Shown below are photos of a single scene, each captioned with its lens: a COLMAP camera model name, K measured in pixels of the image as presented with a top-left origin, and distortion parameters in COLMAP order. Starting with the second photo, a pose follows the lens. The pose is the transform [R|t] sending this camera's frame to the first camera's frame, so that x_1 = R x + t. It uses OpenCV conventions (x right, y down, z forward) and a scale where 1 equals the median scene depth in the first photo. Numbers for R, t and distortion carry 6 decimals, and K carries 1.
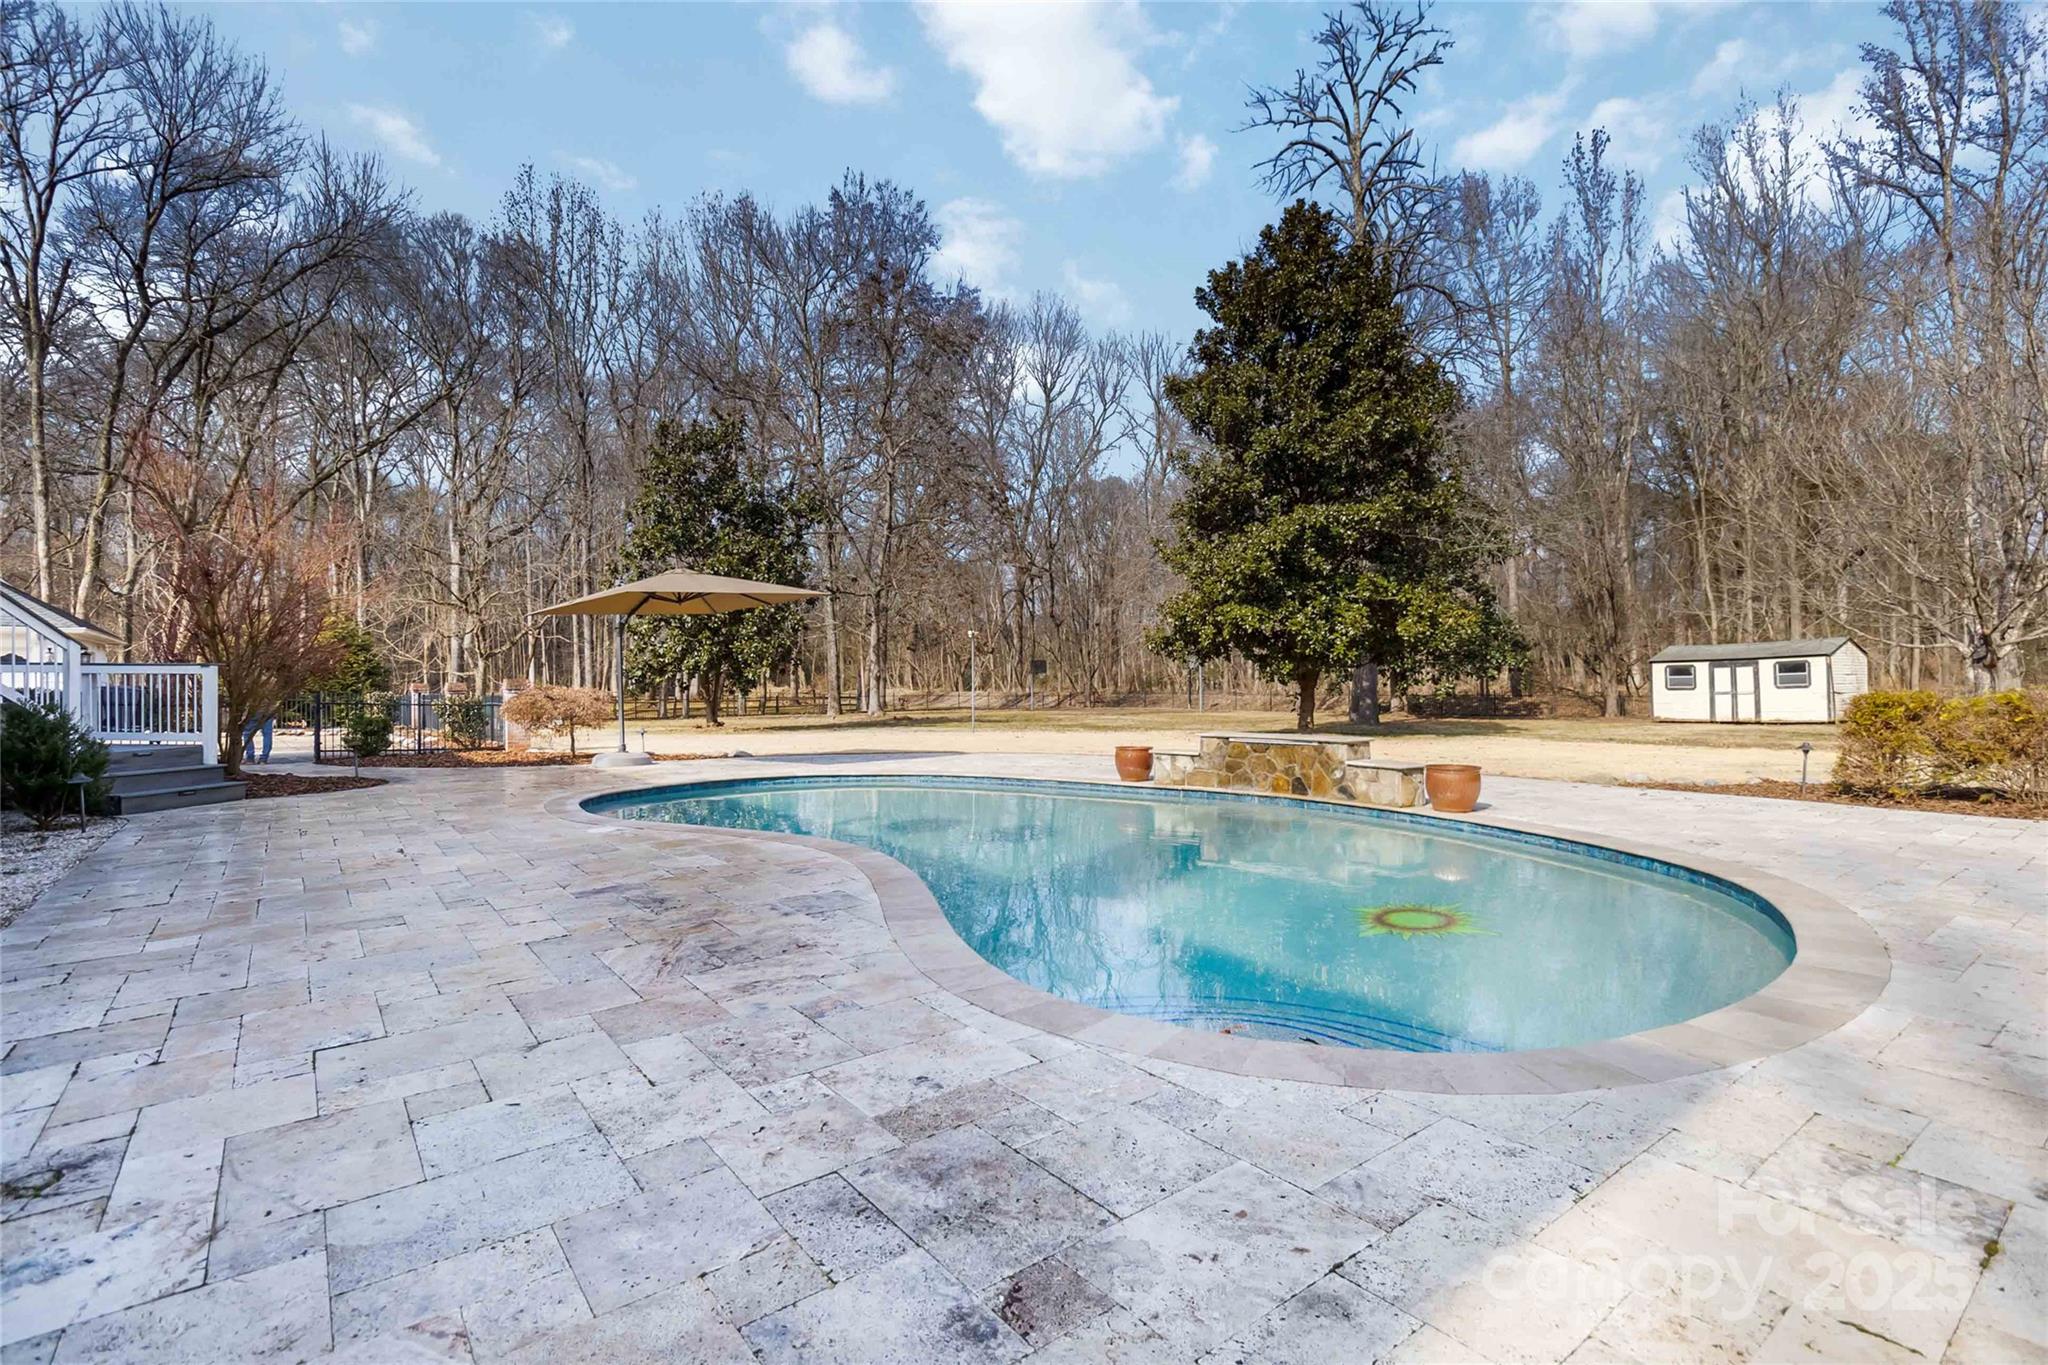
lens RADIAL K [[953.1, 0, 1022.3], [0, 953.1, 681.1], [0, 0, 1]] dist [0.004658, 0.001276]
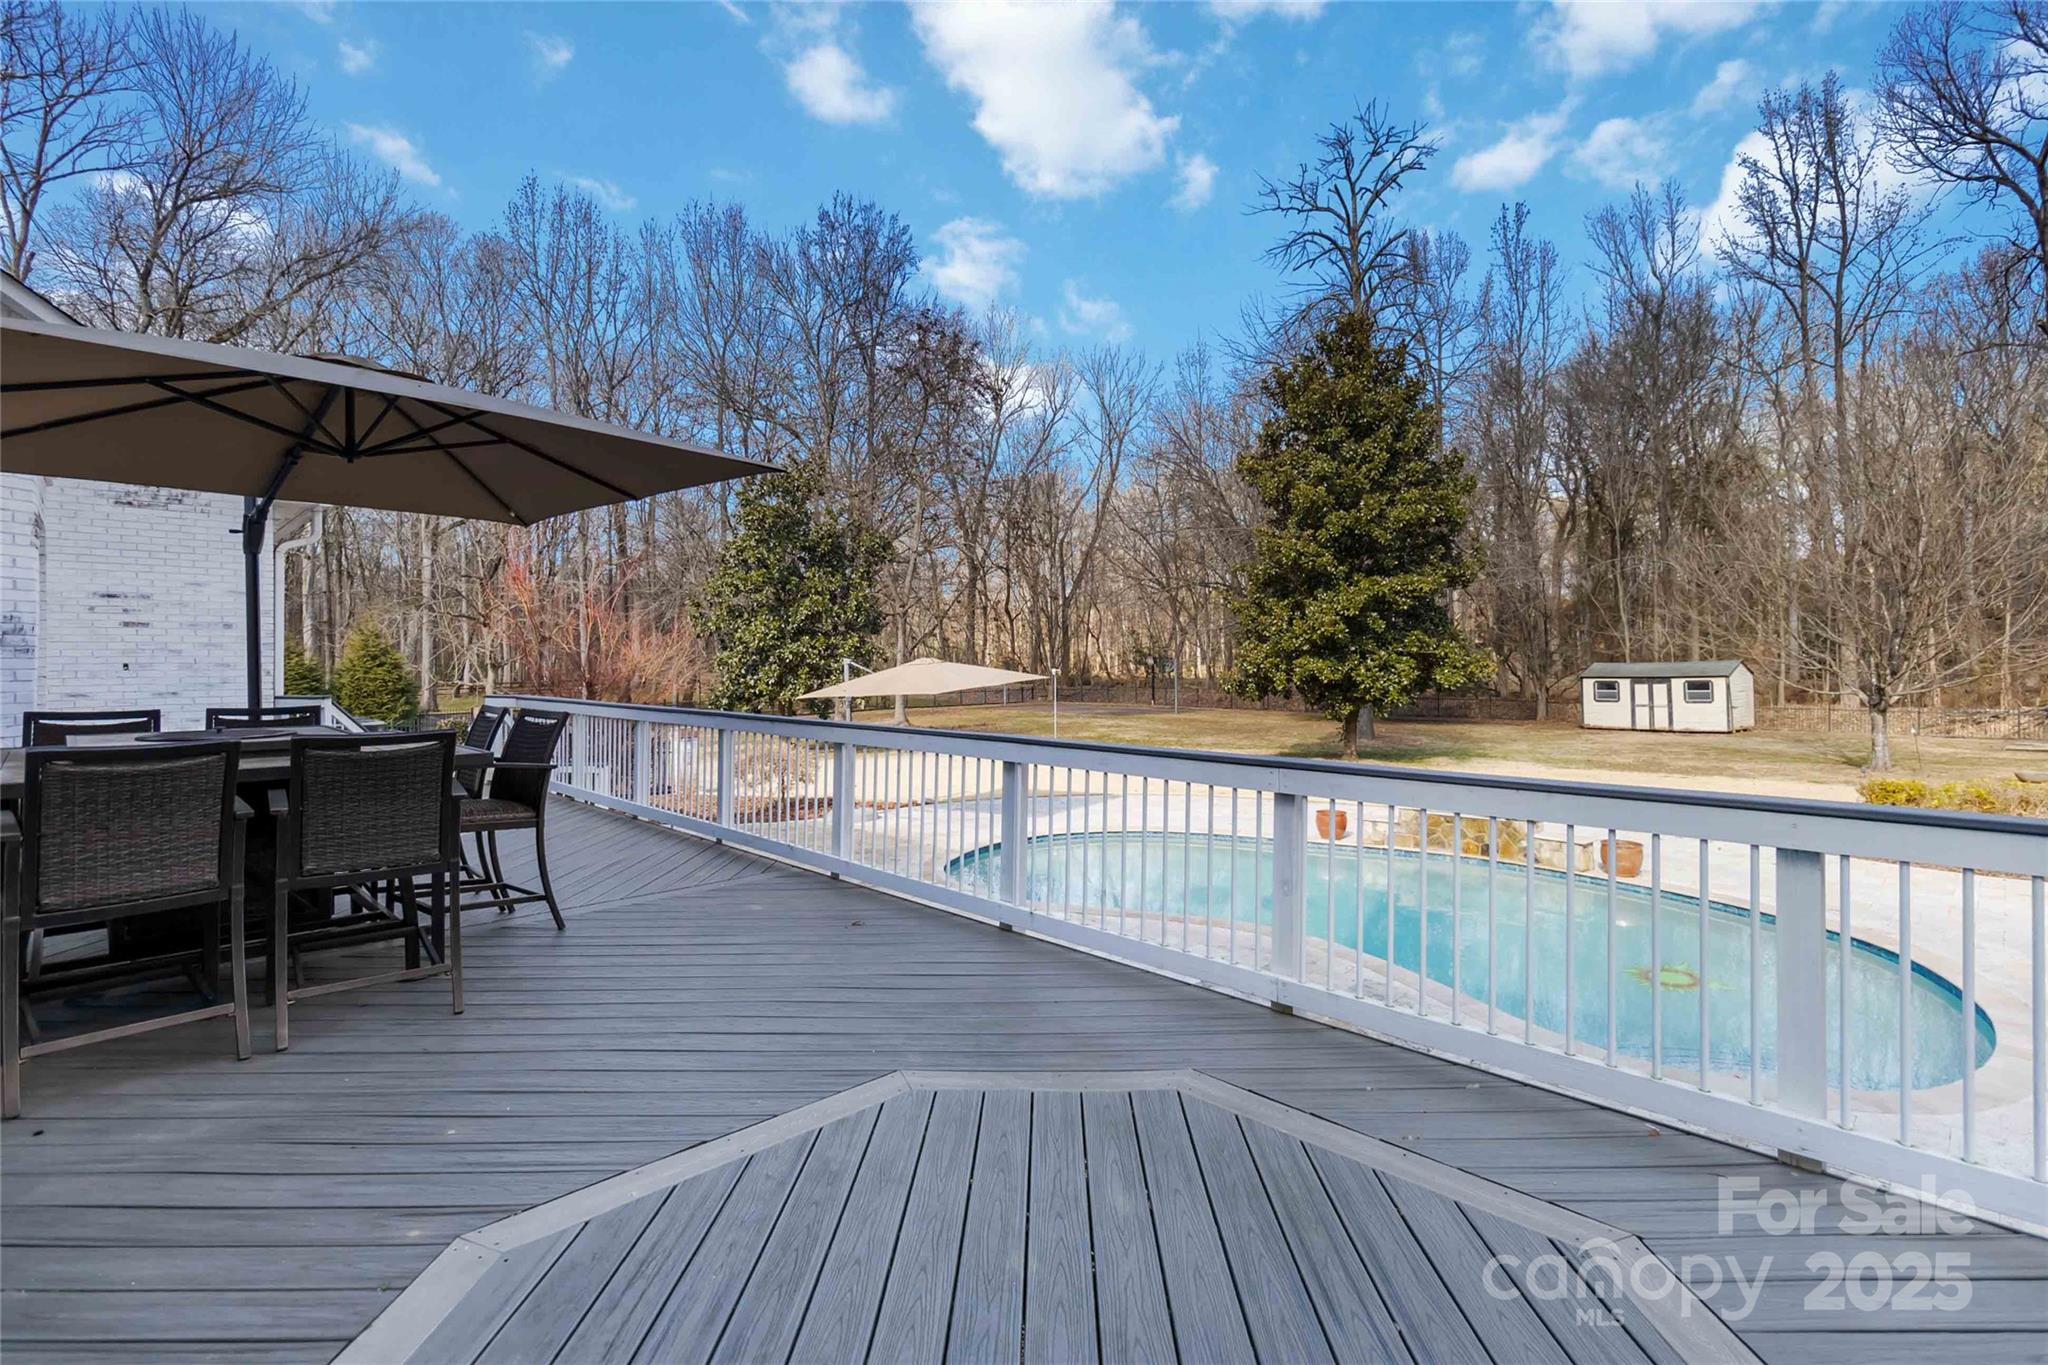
lens RADIAL K [[953.1, 0, 1009.6], [0, 953.1, 645.2], [0, 0, 1]] dist [0.004658, 0.001276]
pose [[0.993504, -0.000522, 0.113797, -0.183866], [0.000834, 0.999996, -0.002696, -0.060753], [-0.113795, 0.002773, 0.993500, -0.089259]]
